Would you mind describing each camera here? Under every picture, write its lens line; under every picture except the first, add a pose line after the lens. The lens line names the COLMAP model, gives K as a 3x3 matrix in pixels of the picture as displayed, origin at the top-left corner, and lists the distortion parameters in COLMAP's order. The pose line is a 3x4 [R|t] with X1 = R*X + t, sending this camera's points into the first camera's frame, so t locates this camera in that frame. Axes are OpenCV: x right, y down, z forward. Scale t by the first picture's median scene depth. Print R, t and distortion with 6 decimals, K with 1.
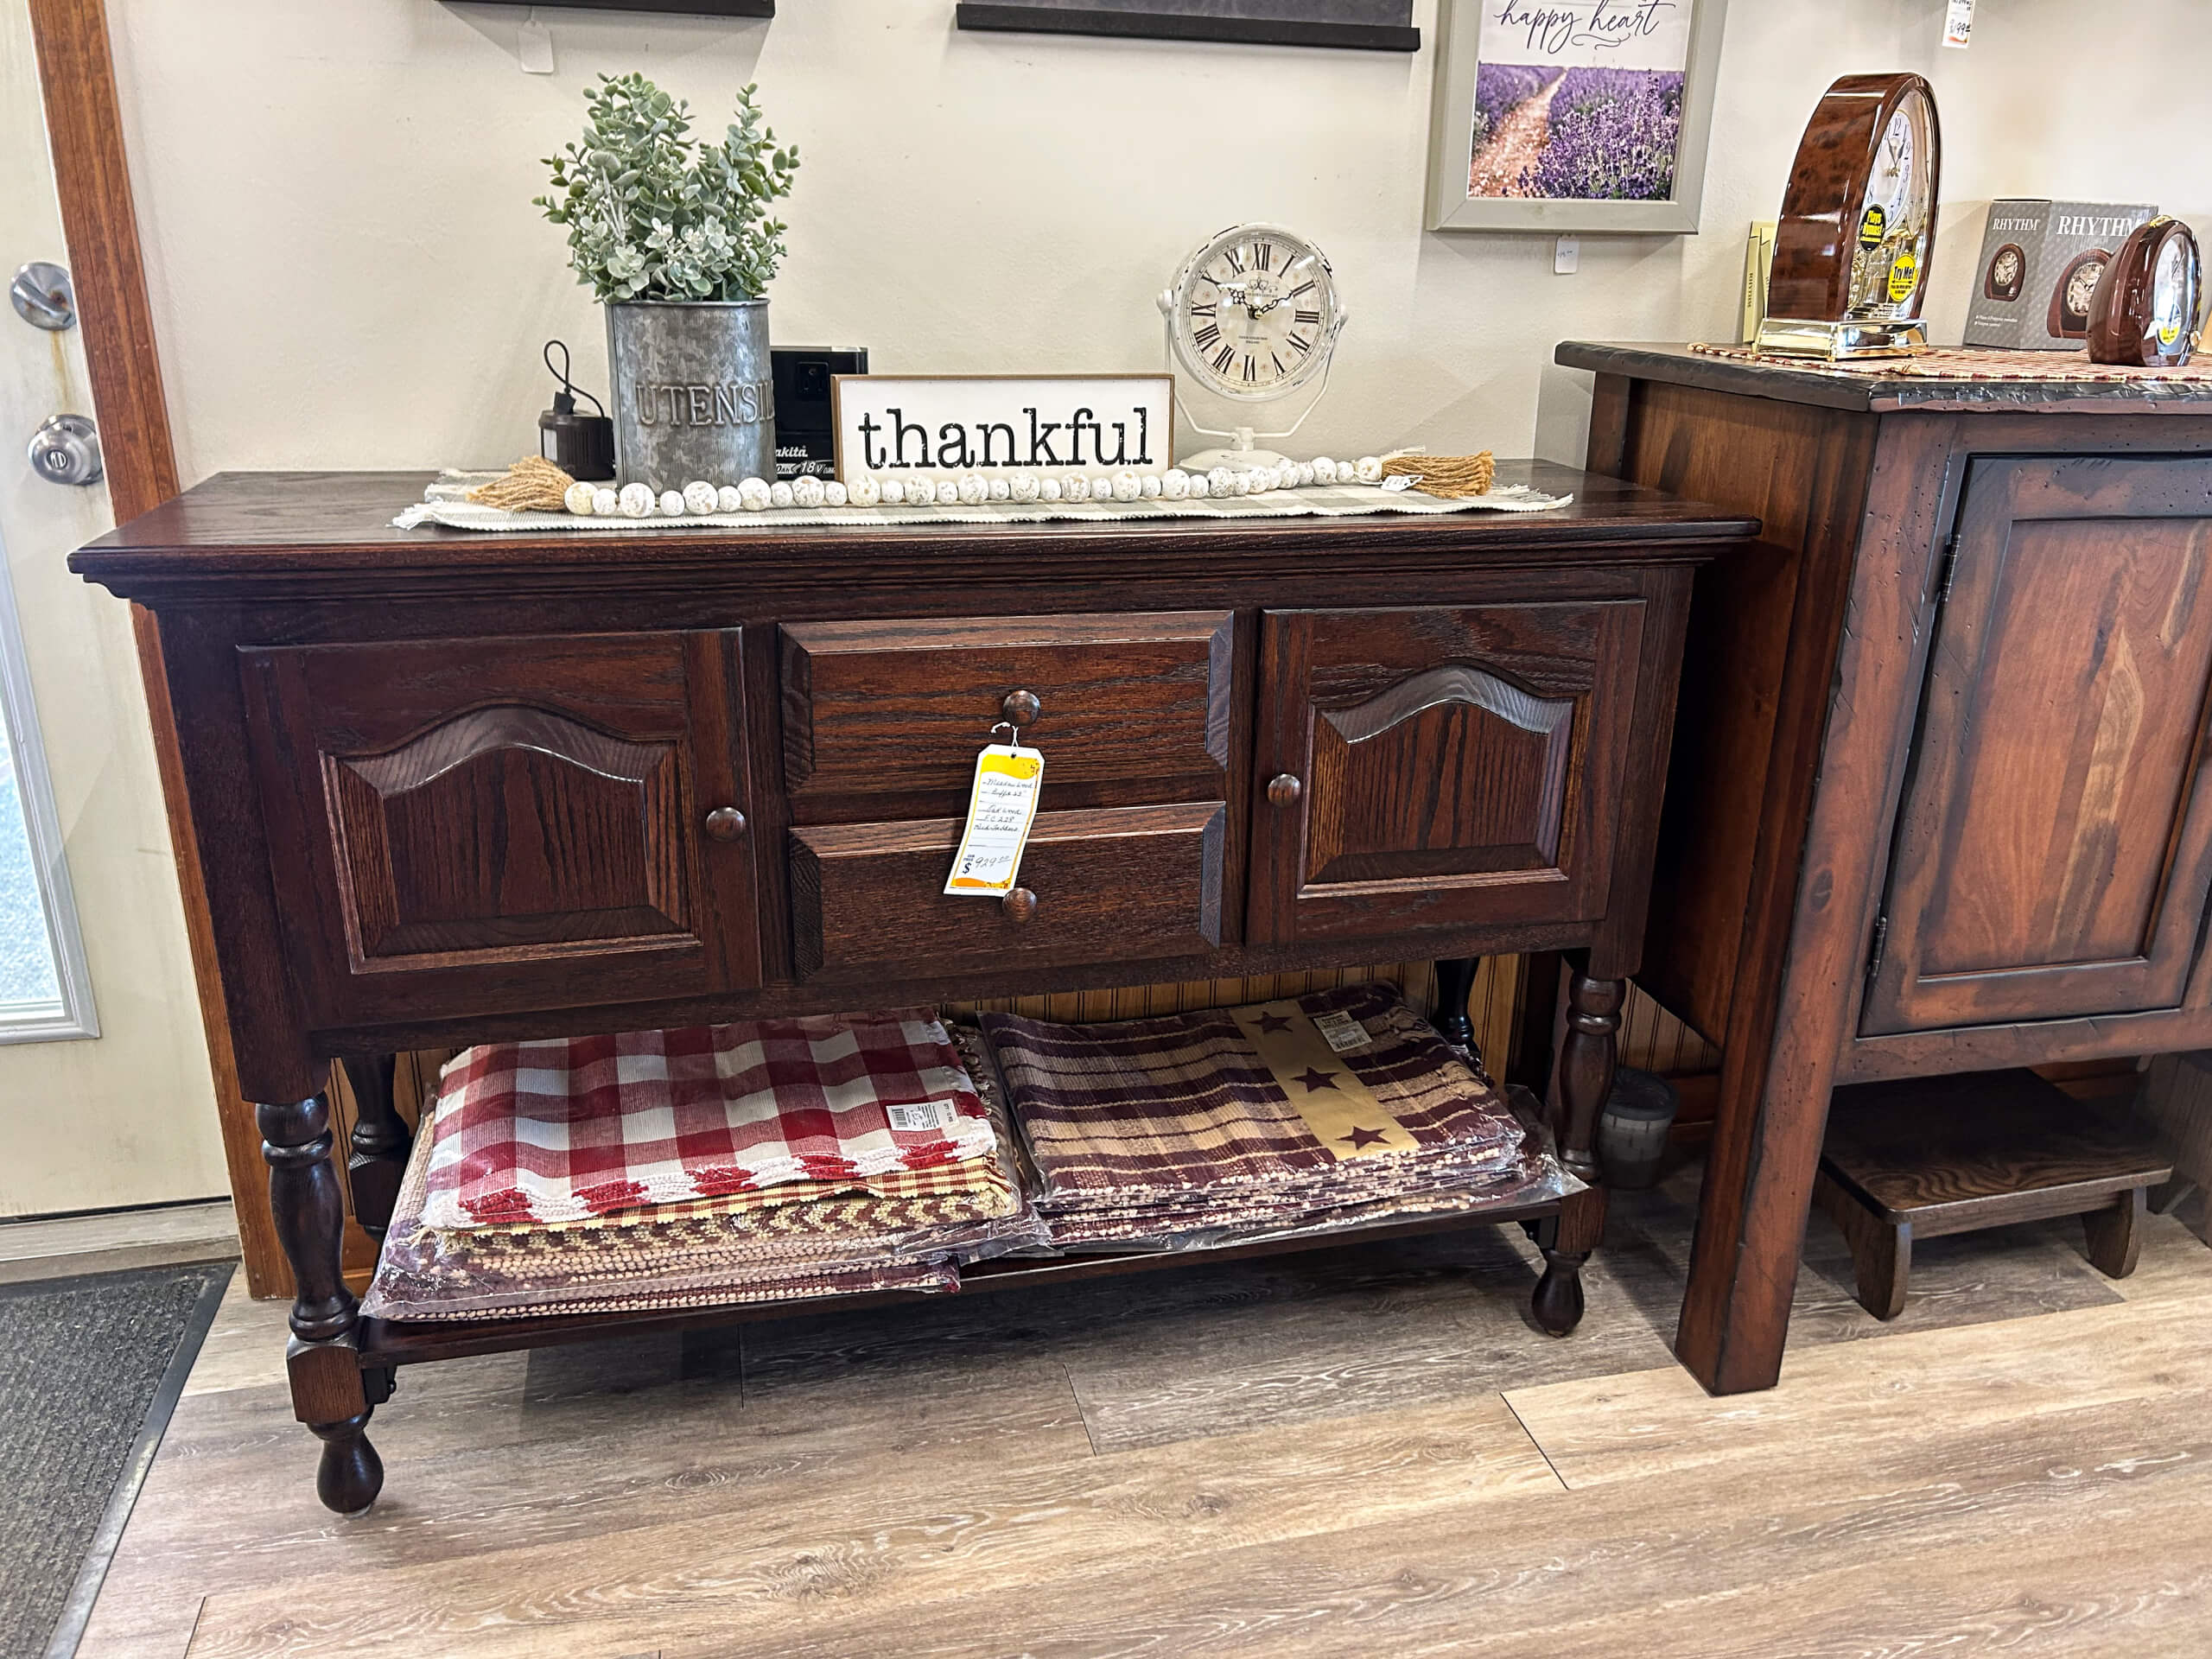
lens RADIAL K [[1703.9, 0, 1098.4], [0, 1703.9, 836.7], [0, 0, 1]] dist [0.006515, -0.005323]
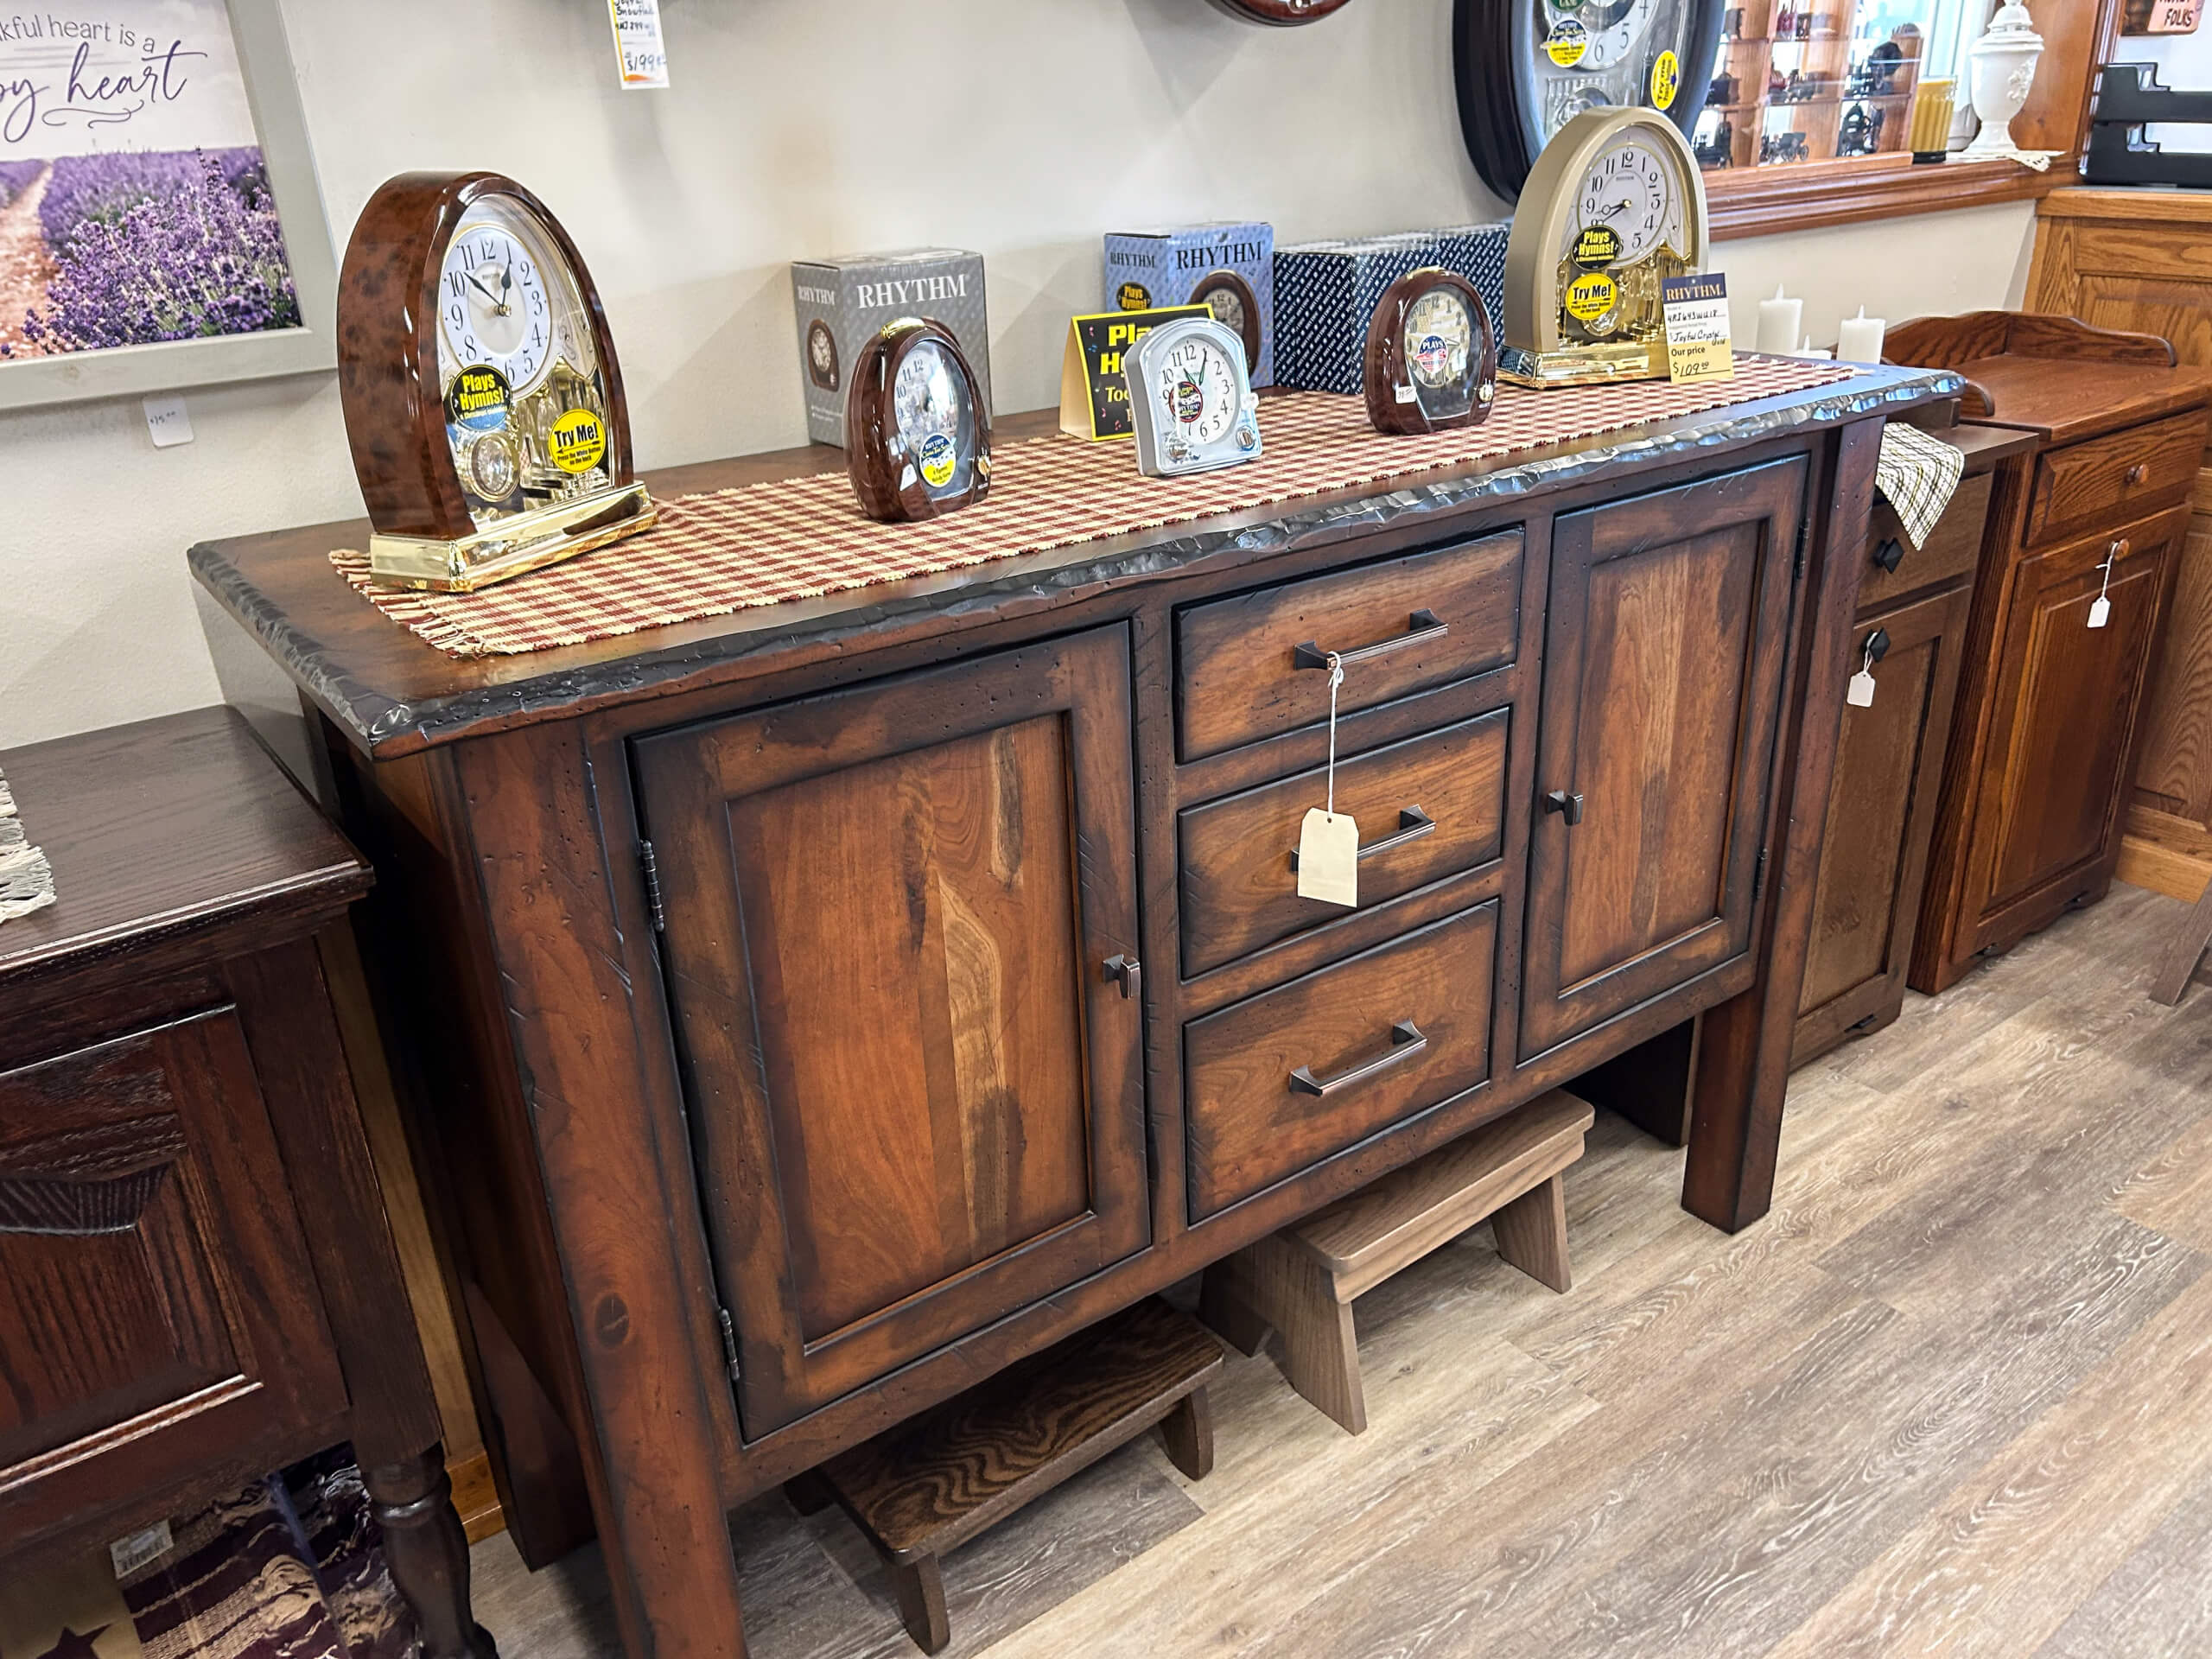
lens RADIAL K [[1703.9, 0, 1123.3], [0, 1703.9, 830.2], [0, 0, 1]] dist [0.006515, -0.005323]
pose [[0.919863, -0.209449, 0.331638, 0.381708], [0.186605, 0.977365, 0.099678, -0.182668], [-0.345009, -0.029805, 0.938126, 0.224008]]
